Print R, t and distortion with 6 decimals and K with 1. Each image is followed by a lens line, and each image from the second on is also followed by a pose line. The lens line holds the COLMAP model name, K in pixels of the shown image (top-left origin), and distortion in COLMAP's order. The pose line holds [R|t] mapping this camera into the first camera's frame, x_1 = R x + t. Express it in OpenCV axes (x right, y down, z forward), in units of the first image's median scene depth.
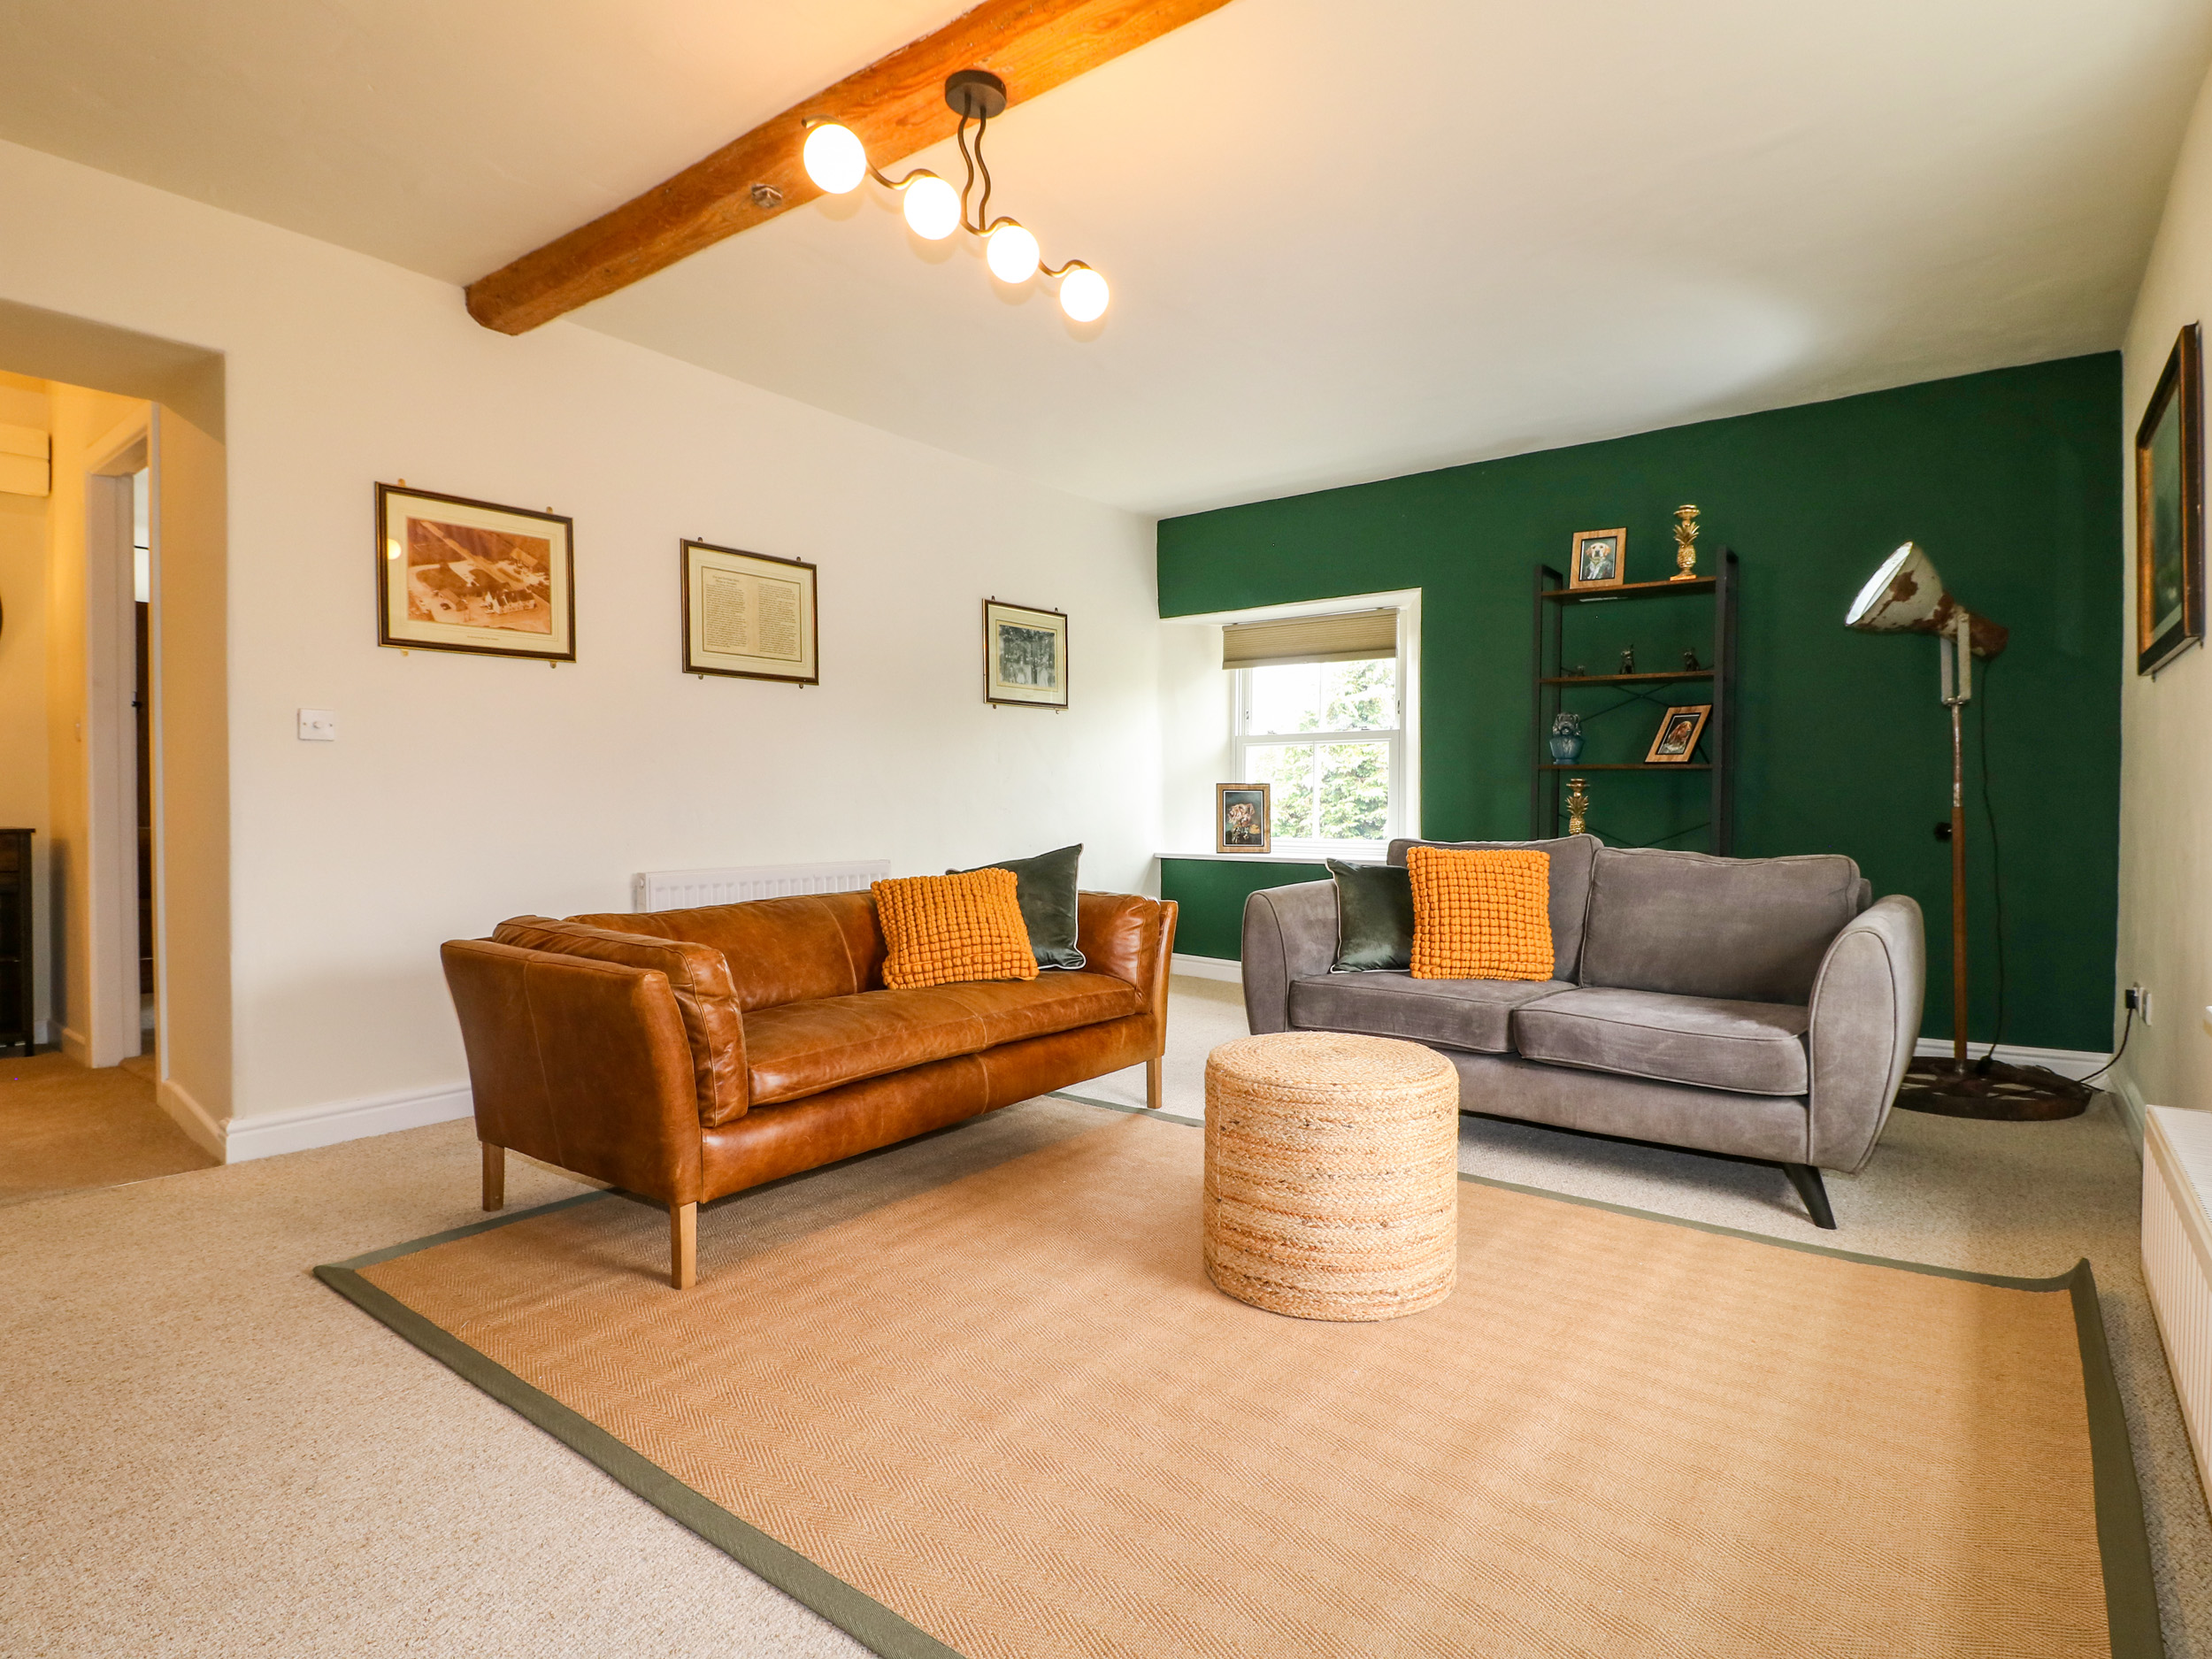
lens RADIAL K [[1155.0, 0, 1106.0], [0, 1155.0, 829.5], [0, 0, 1]] dist [-0.020931, -0.000837]
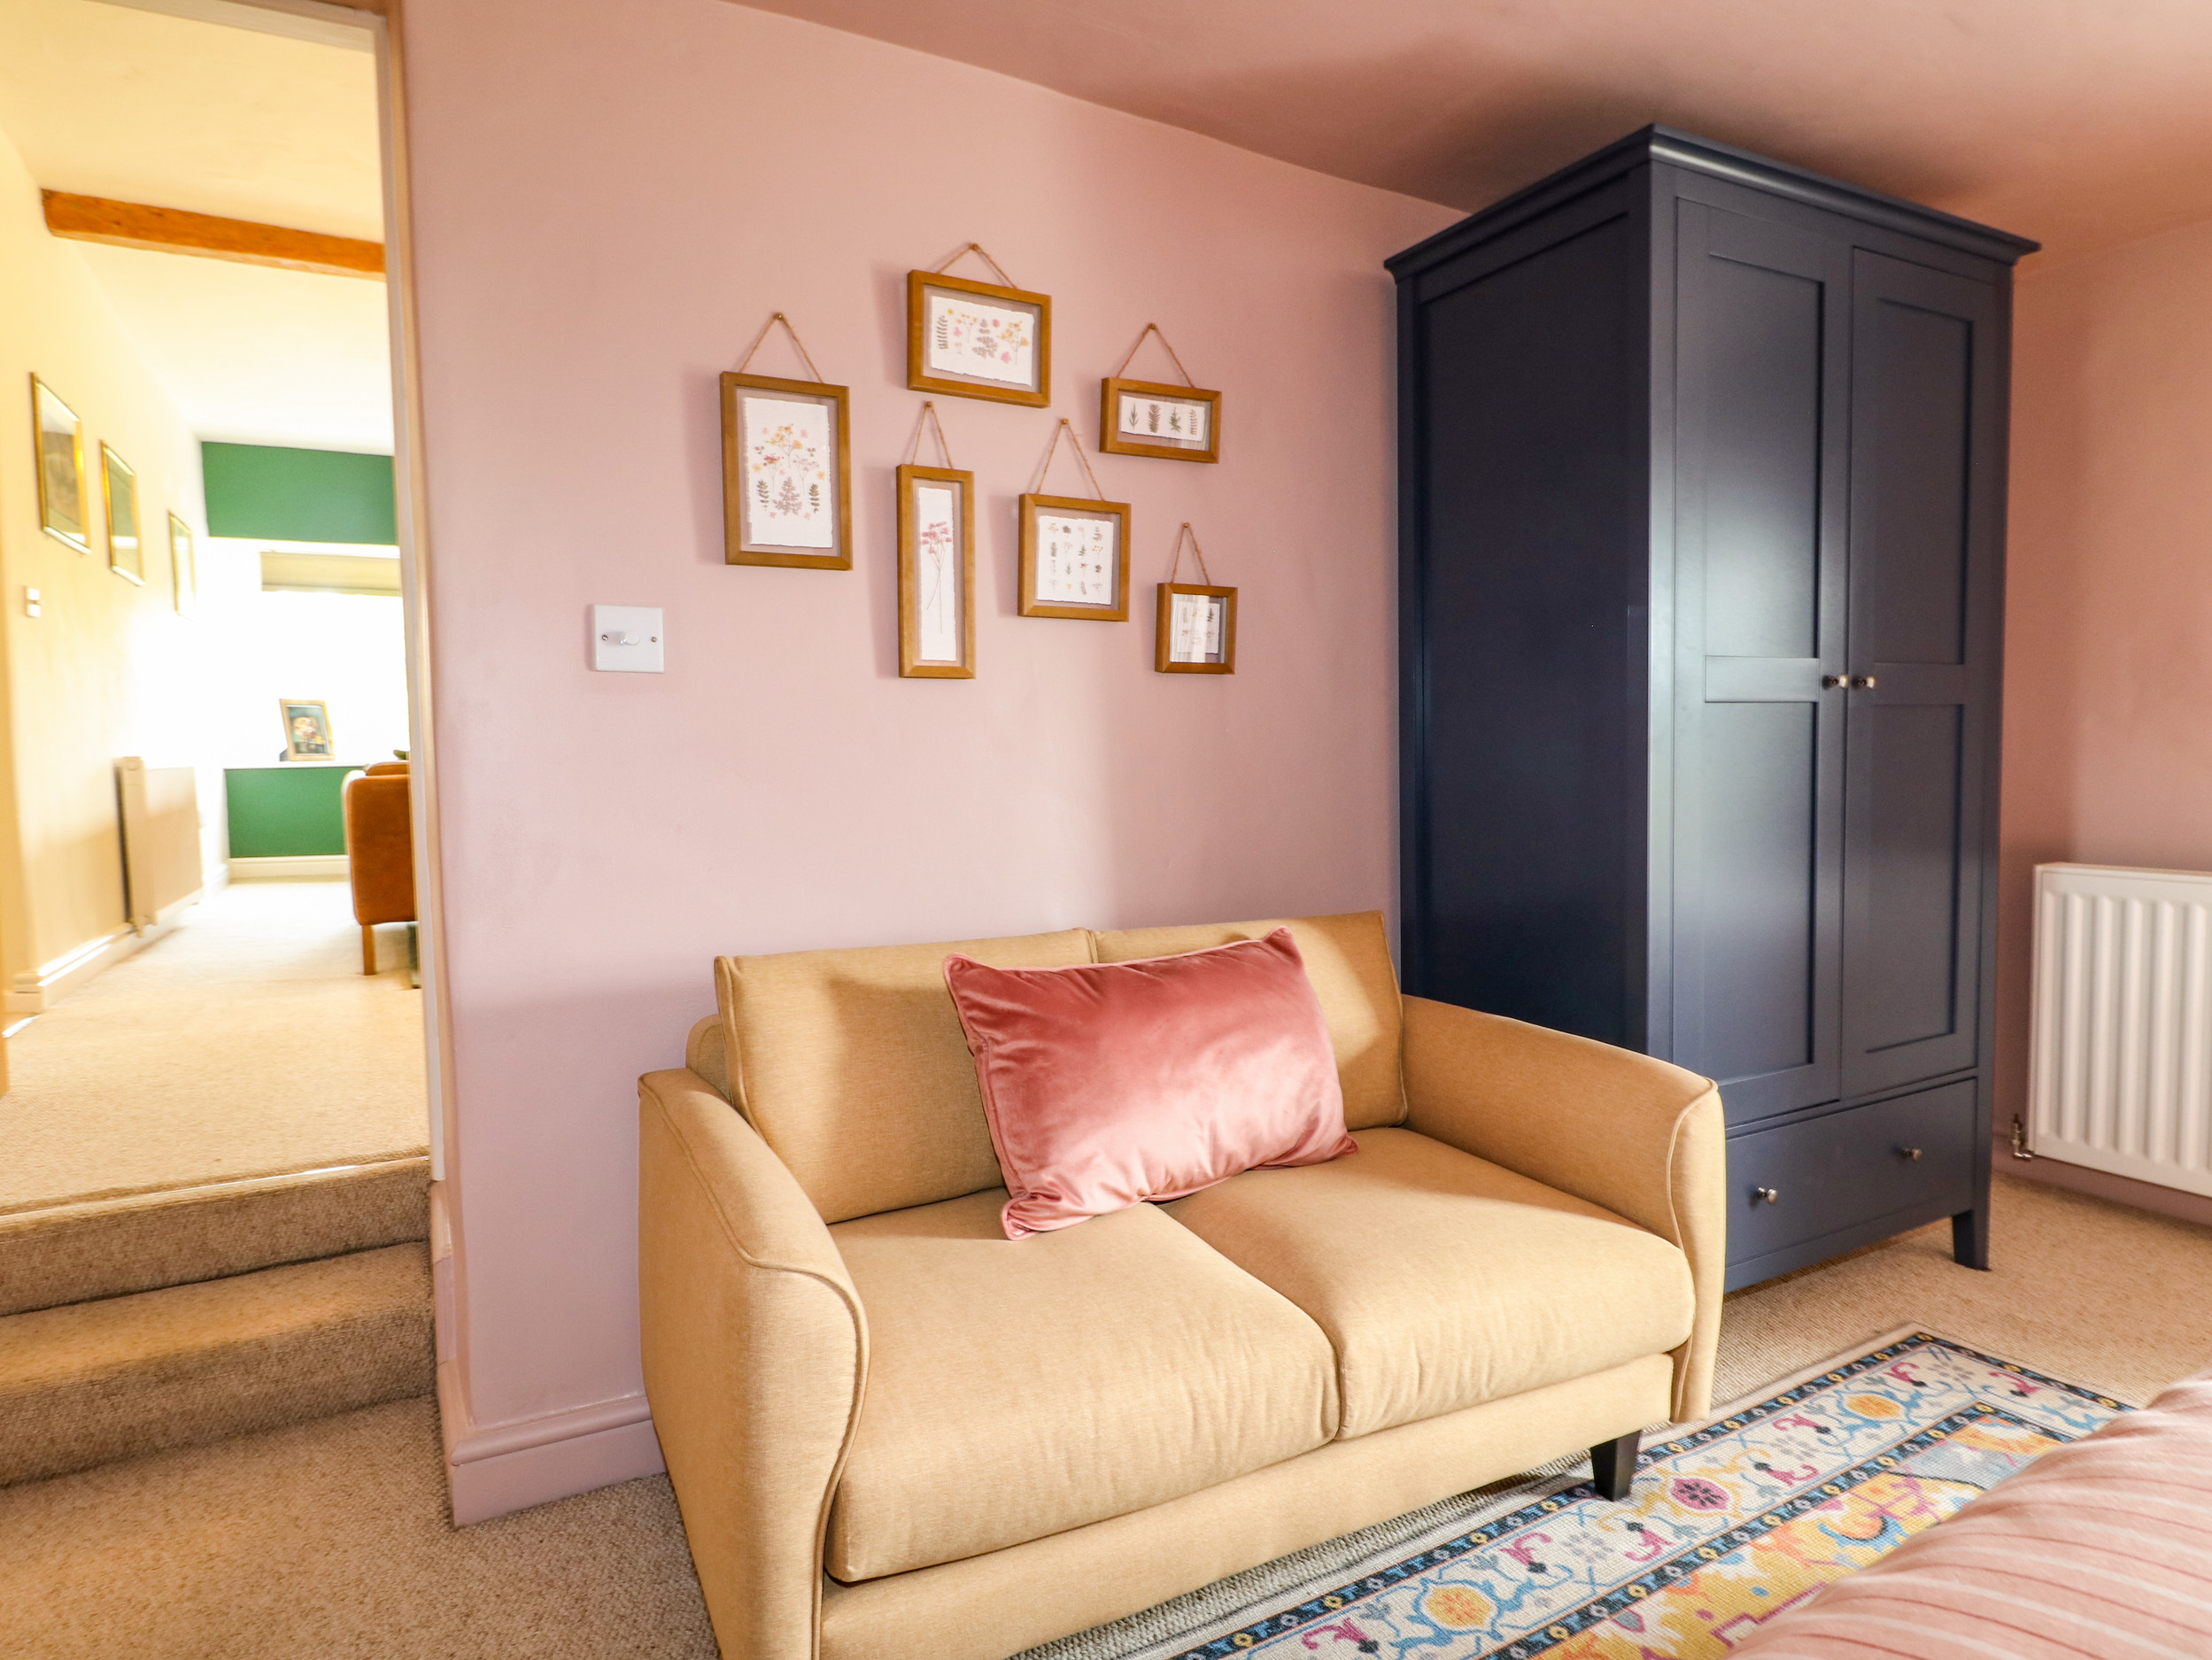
lens RADIAL K [[1429.8, 0, 1106.0], [0, 1429.8, 830.0], [0, 0, 1]] dist [0.018376, -0.001960]
pose [[0.404398, -0.064959, 0.912273, -0.835302], [0.046980, 0.997633, 0.050211, 0.052185], [-0.913376, 0.022554, 0.406493, -0.258969]]
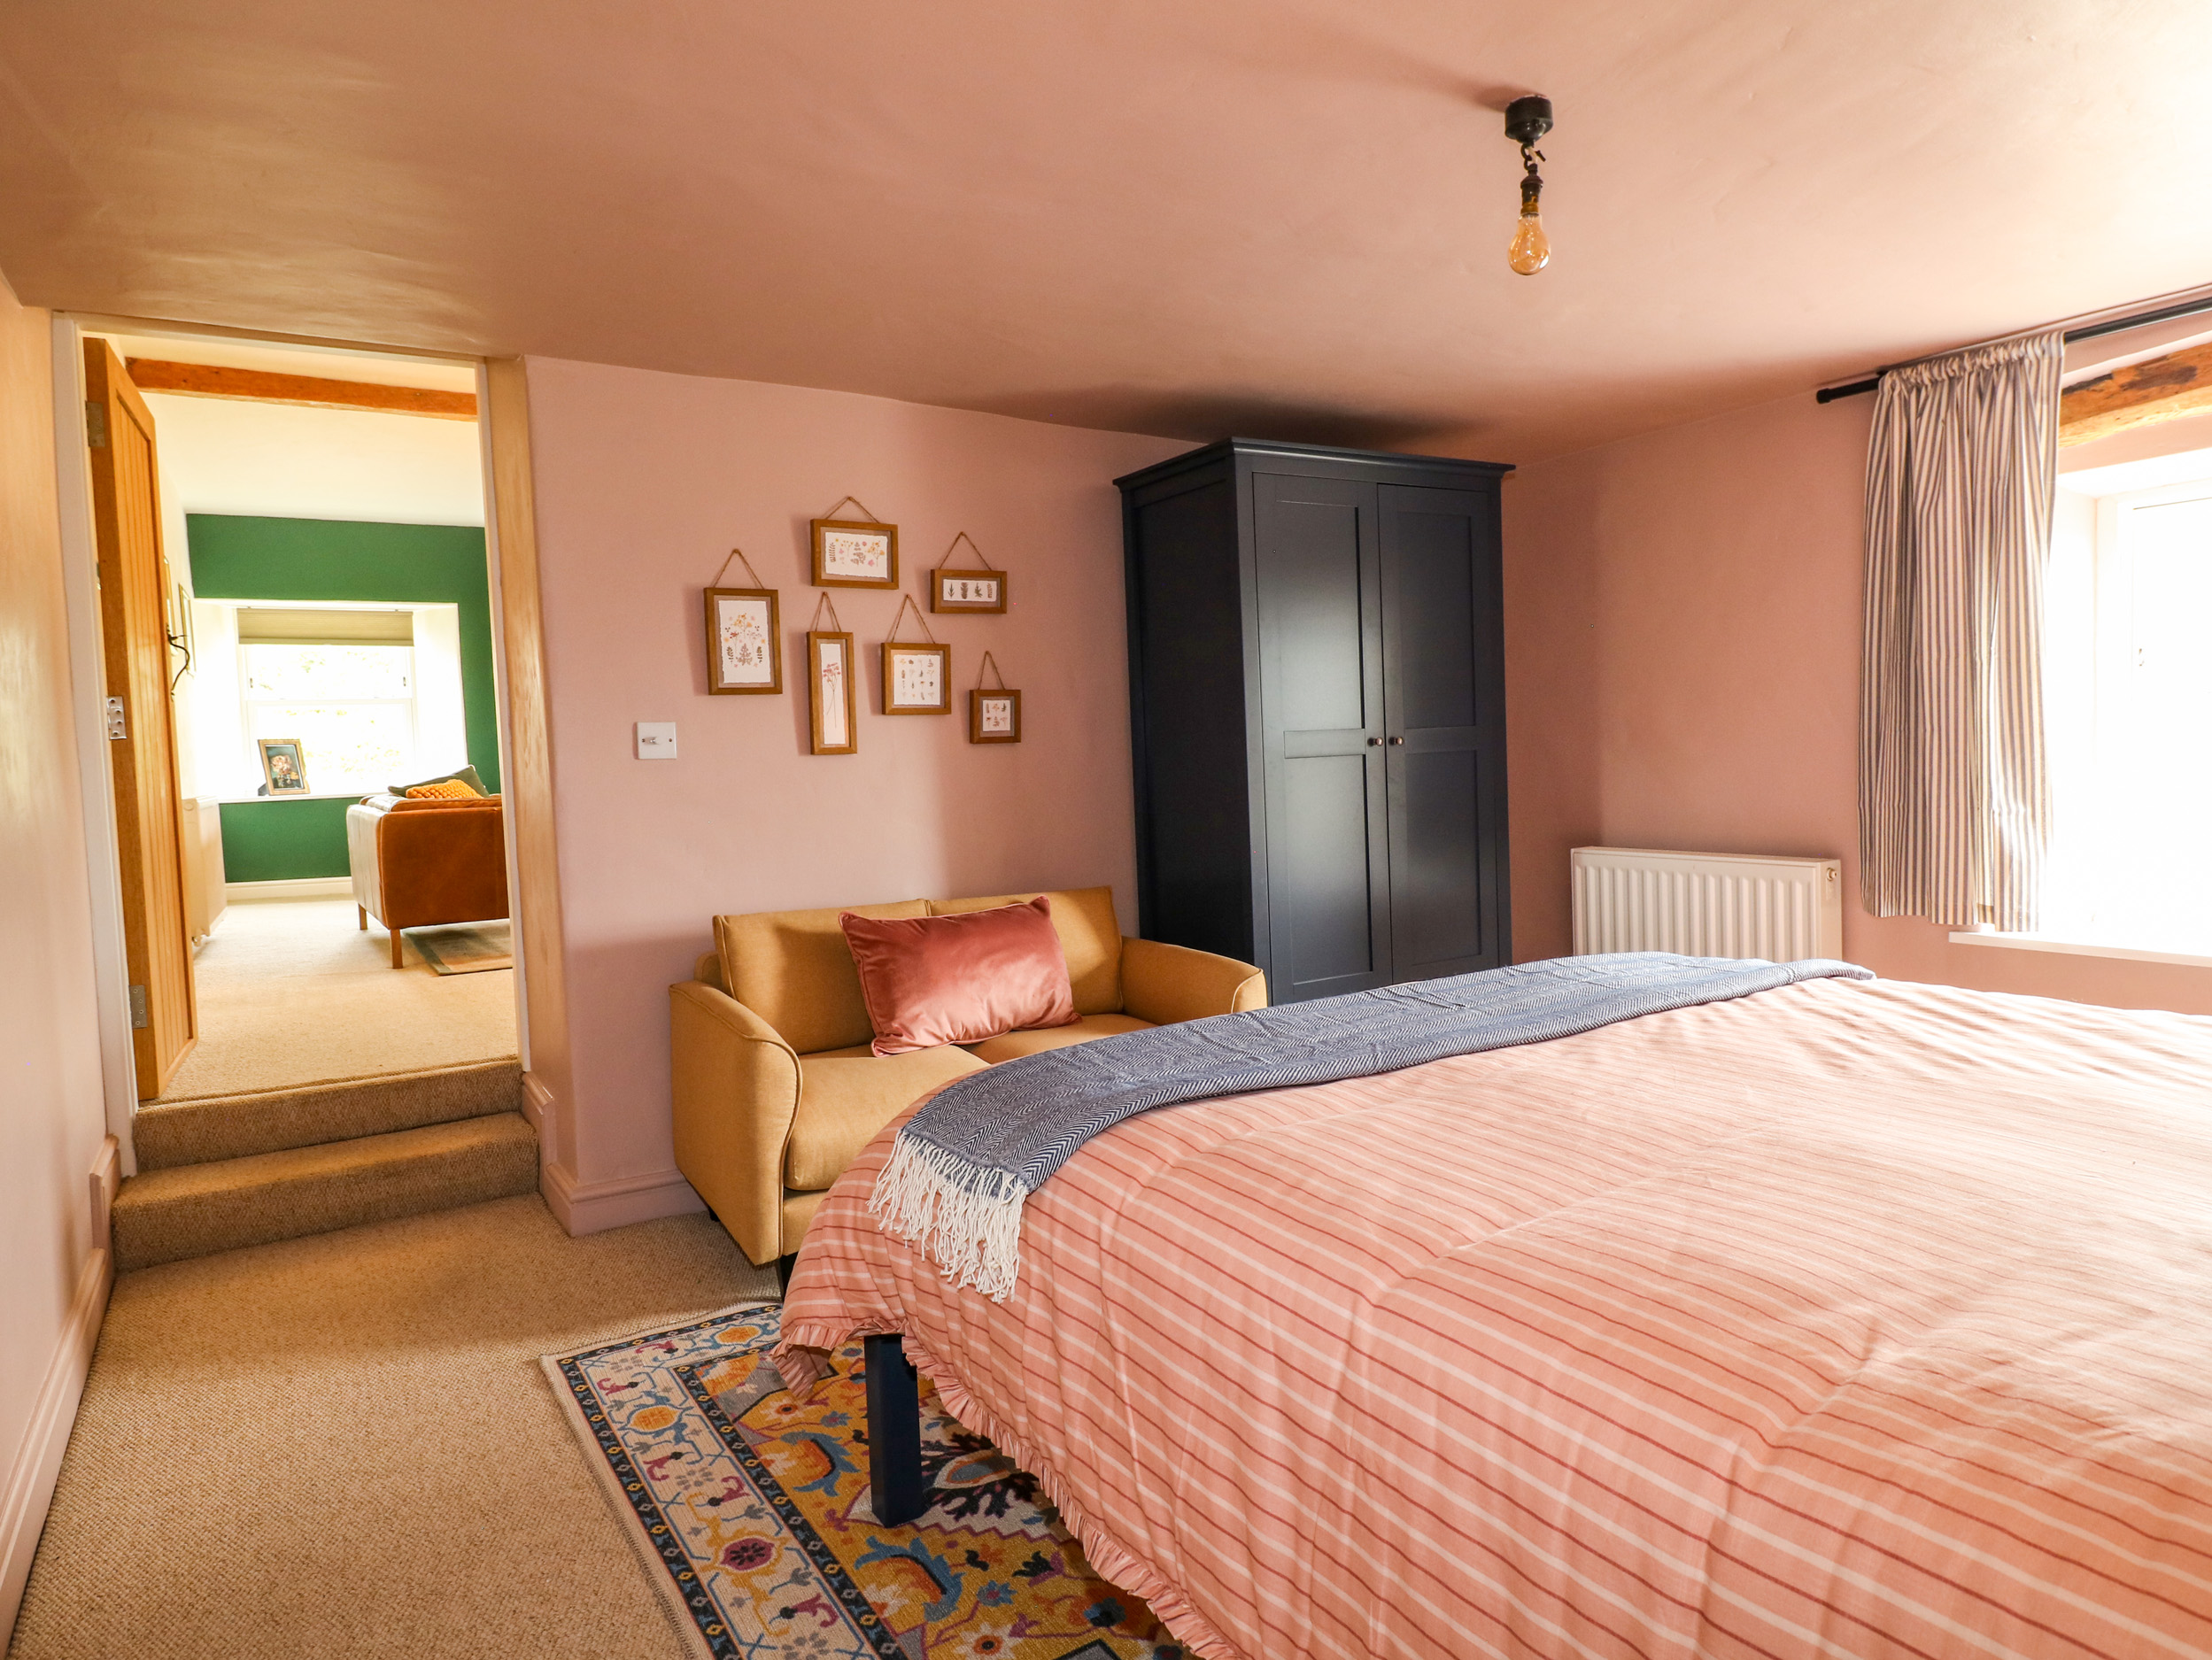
lens RADIAL K [[1429.8, 0, 1106.0], [0, 1429.8, 830.0], [0, 0, 1]] dist [0.018376, -0.001960]
pose [[0.354251, -0.069560, 0.932560, -1.013489], [0.068131, 0.996499, 0.048448, 0.042740], [-0.932665, 0.046374, 0.357750, -0.374659]]
